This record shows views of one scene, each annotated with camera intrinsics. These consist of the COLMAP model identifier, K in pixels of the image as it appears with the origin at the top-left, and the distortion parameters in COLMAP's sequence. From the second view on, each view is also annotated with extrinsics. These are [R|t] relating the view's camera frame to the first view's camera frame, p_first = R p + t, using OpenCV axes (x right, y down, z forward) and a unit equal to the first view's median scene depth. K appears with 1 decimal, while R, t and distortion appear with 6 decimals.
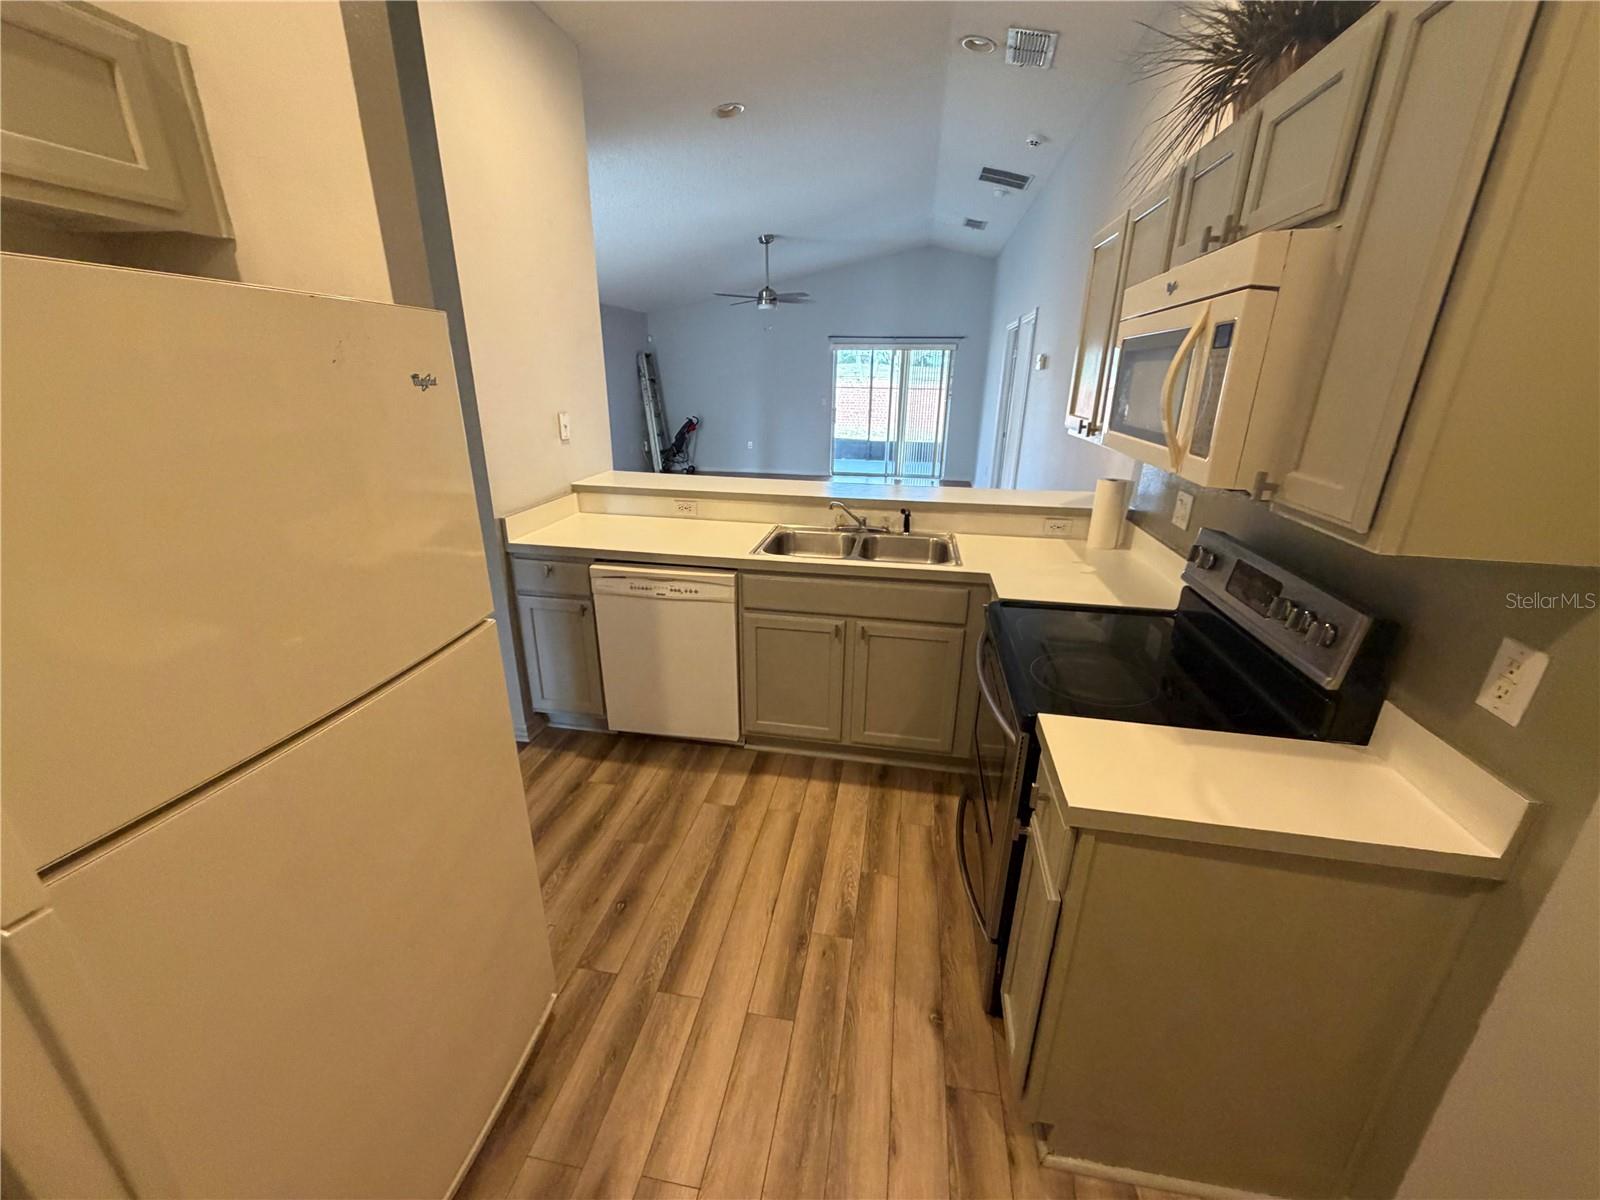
lens RADIAL K [[632.1, 0, 800.0], [0, 632.1, 600.0], [0, 0, 1]] dist [0.000966, 0.000087]
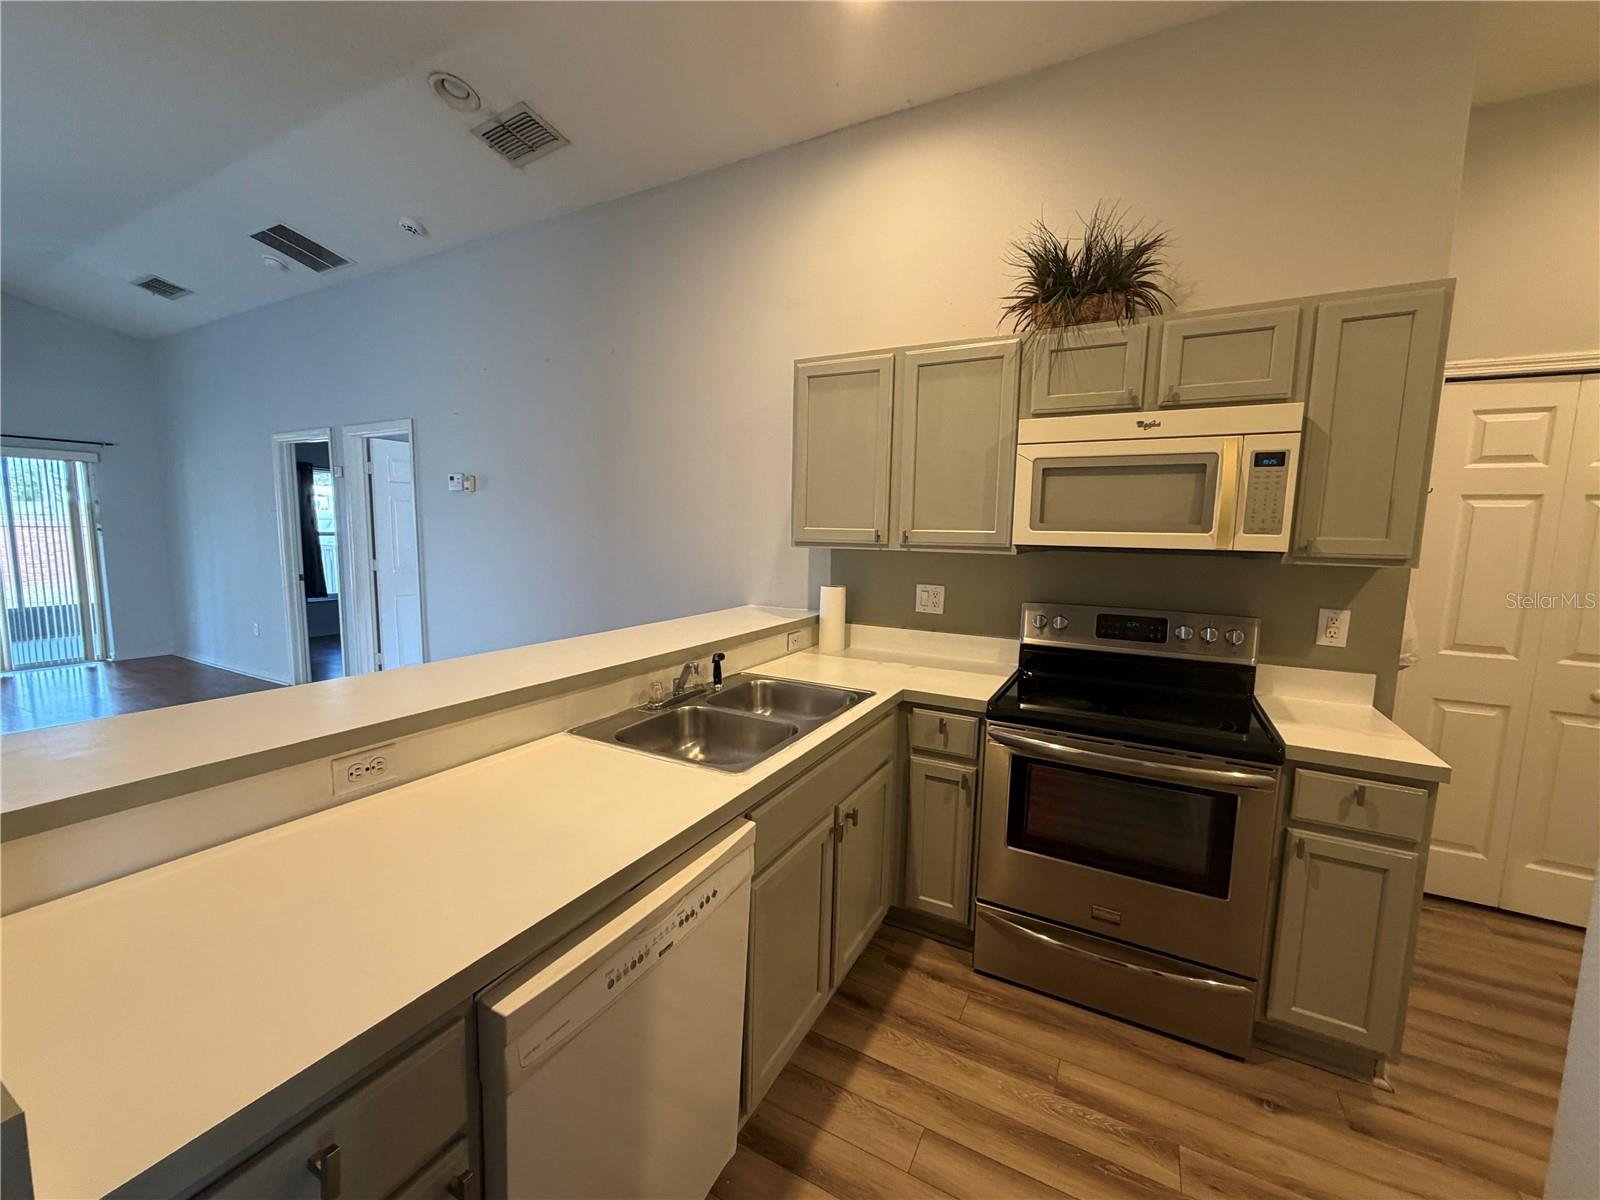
lens RADIAL K [[635.5, 0, 800.0], [0, 635.5, 600.0], [0, 0, 1]] dist [0.000481, 0.000063]
pose [[0.322867, -0.114854, 0.939450, -0.568364], [0.305491, 0.952126, 0.011414, -0.209091], [-0.895786, 0.283309, 0.342497, 0.730037]]
